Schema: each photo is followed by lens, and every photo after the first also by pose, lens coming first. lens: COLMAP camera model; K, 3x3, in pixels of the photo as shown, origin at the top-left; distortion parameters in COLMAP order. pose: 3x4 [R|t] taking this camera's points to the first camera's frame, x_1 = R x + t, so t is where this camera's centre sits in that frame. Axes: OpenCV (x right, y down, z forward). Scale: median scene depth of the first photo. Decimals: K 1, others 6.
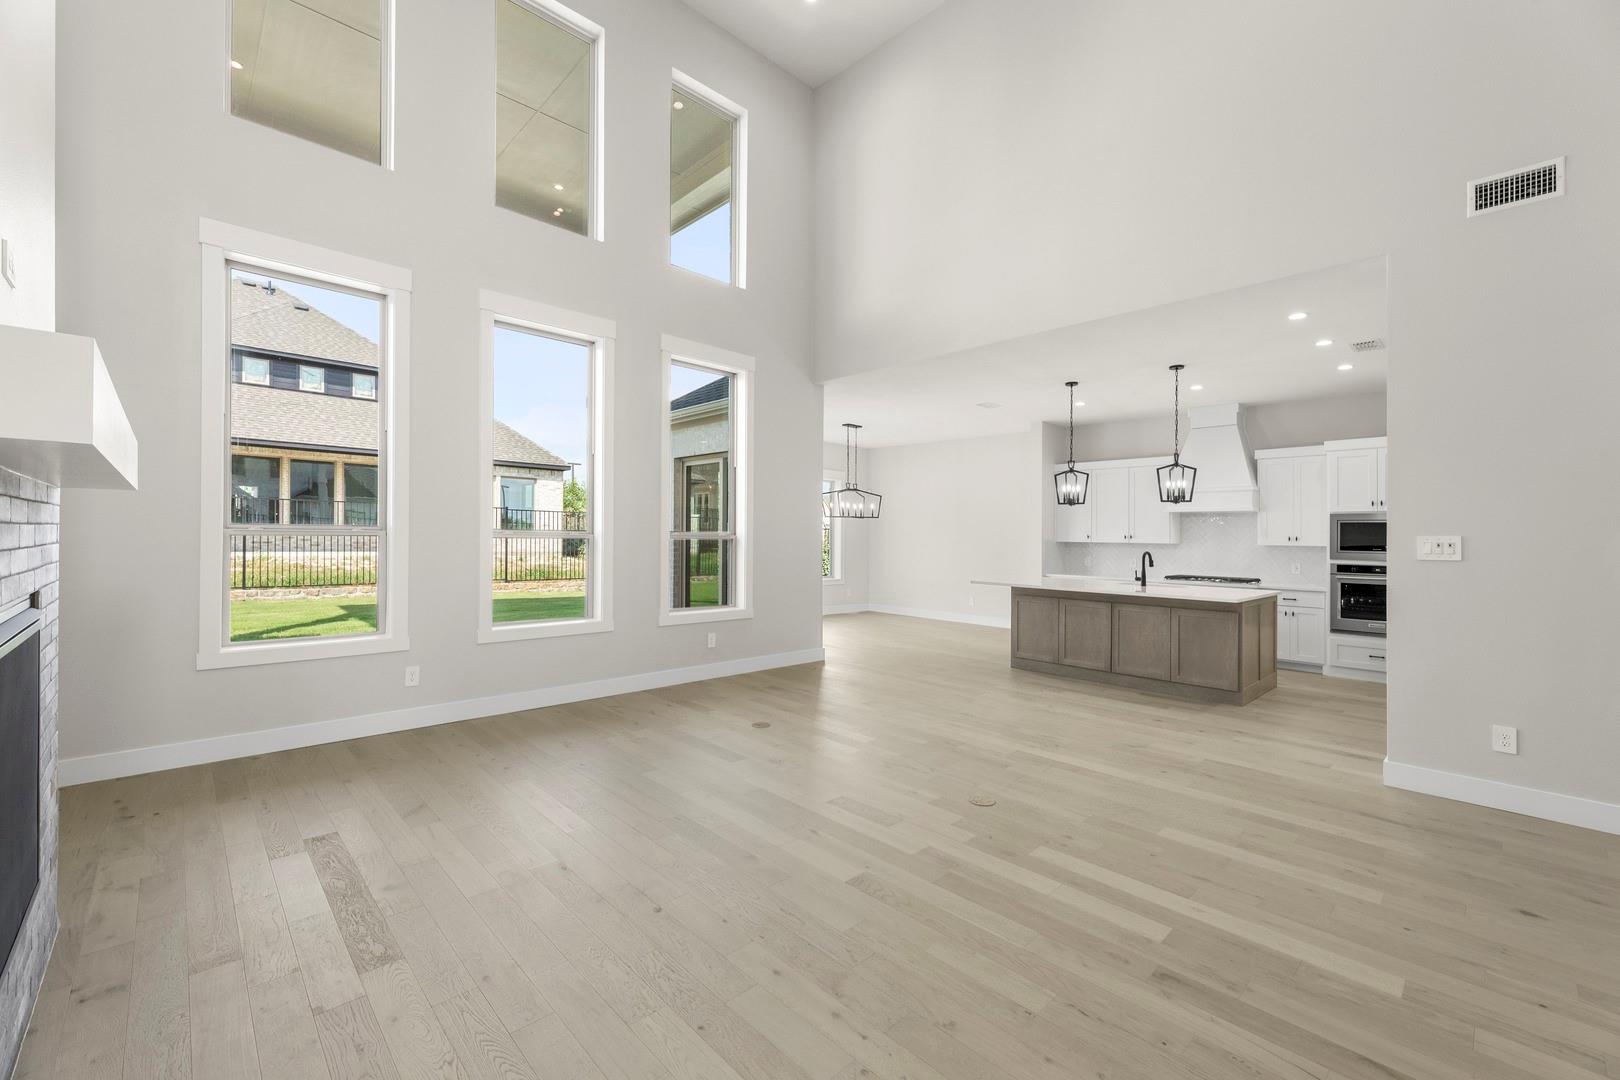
lens RADIAL K [[675.4, 0, 808.0], [0, 675.4, 536.5], [0, 0, 1]] dist [0.000266, 0.000016]
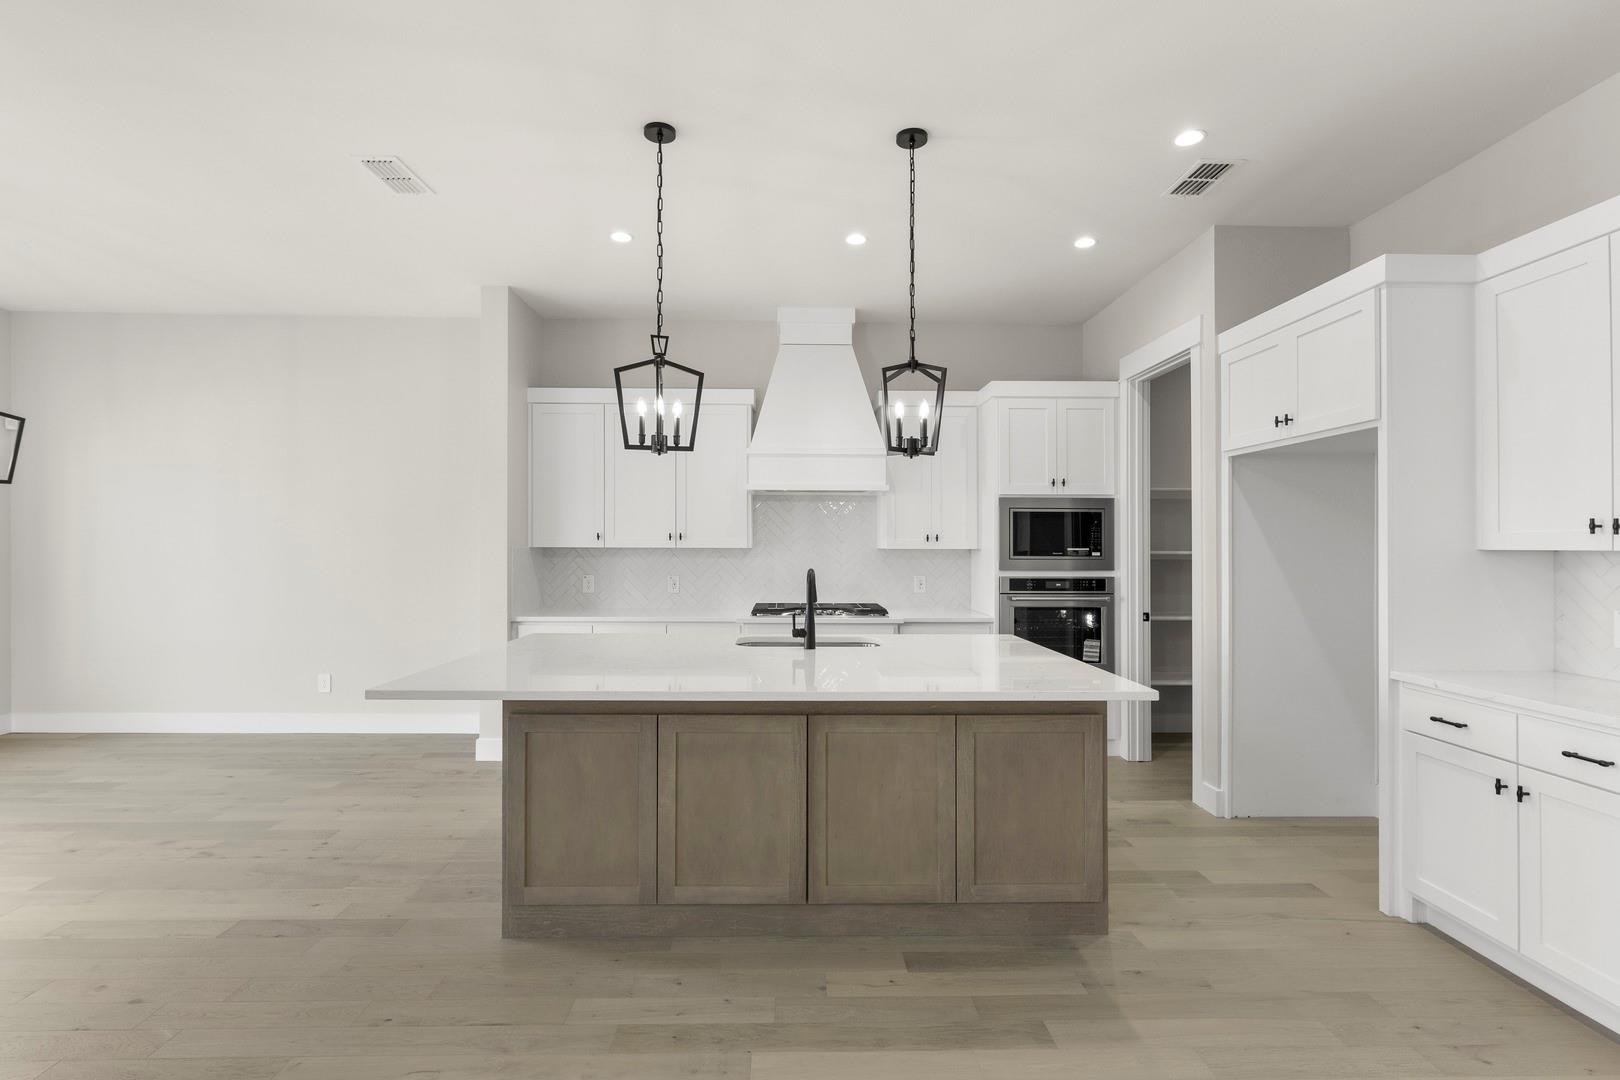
lens RADIAL K [[769.8, 0, 810.7], [0, 769.8, 534.1], [0, 0, 1]] dist [0.001194, 0.000845]
pose [[0.672466, -0.003440, 0.740120, 0.128827], [0.004822, 0.999988, 0.000266, -0.000793], [-0.740113, 0.003390, 0.672474, 0.657920]]
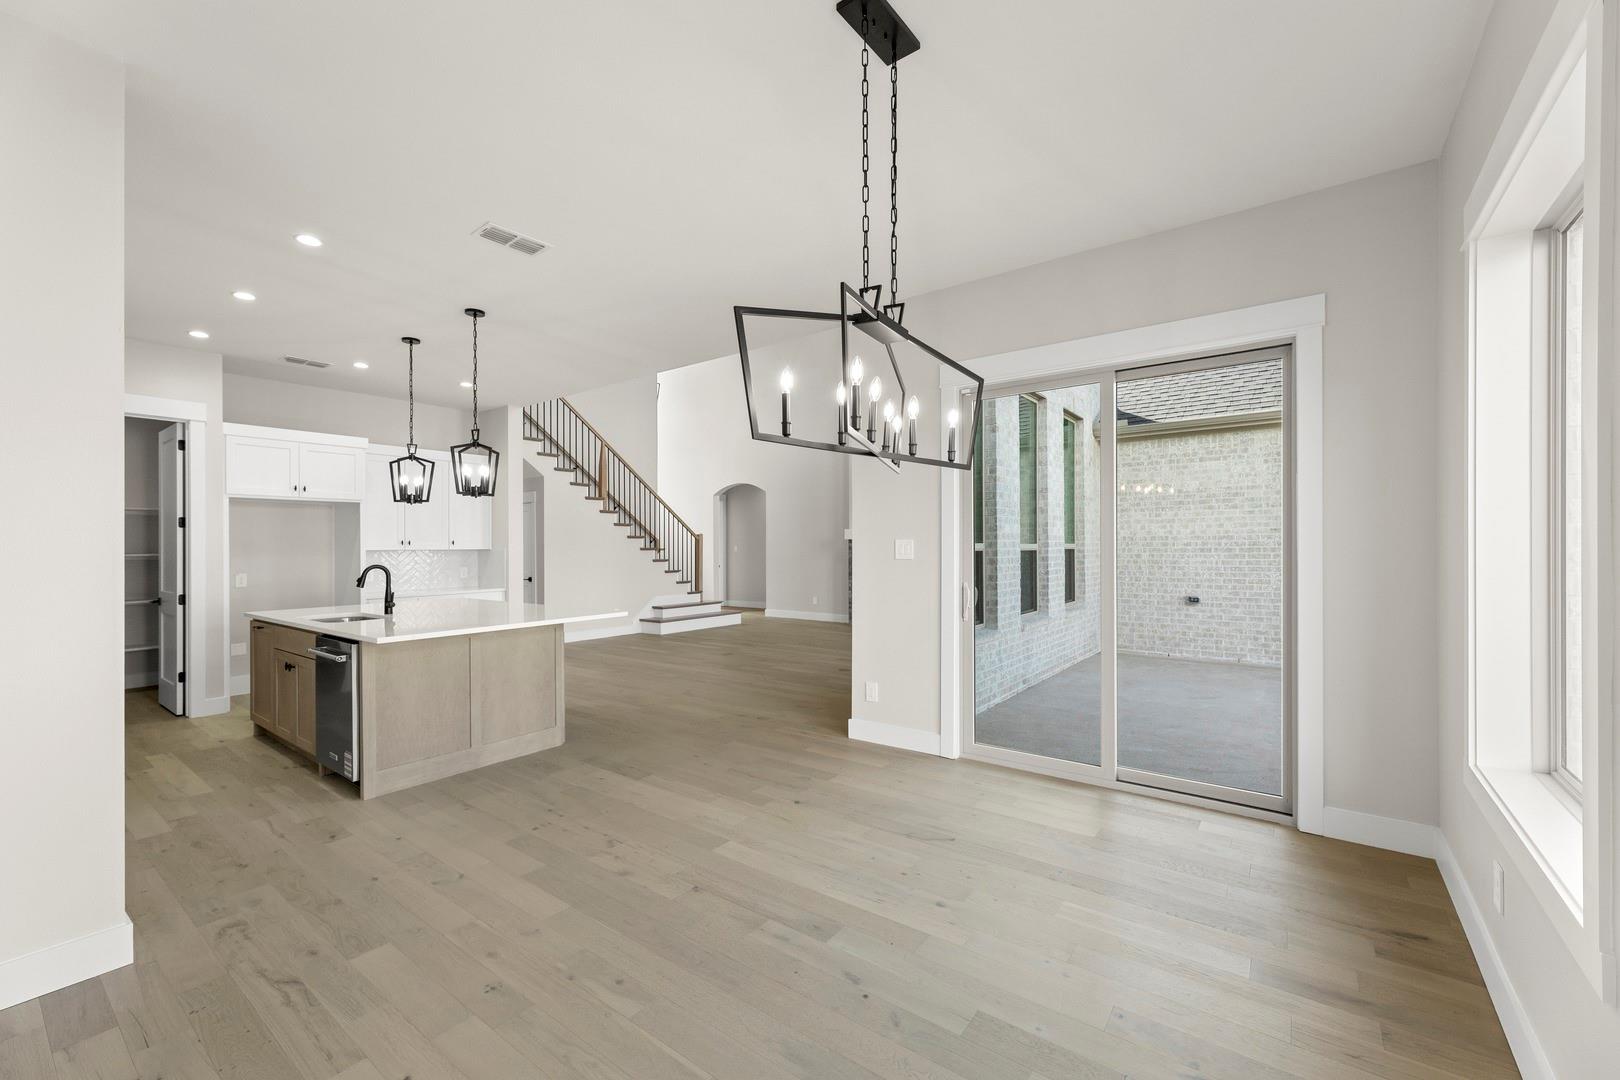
lens RADIAL K [[653.1, 0, 812.5], [0, 653.1, 548.1], [0, 0, 1]] dist [0.000782, 0.000068]
pose [[-0.985741, -0.009794, -0.167983, 0.170554], [-0.009767, 0.999952, -0.000989, 0.001277], [0.167985, 0.000665, -0.985789, 1.632867]]
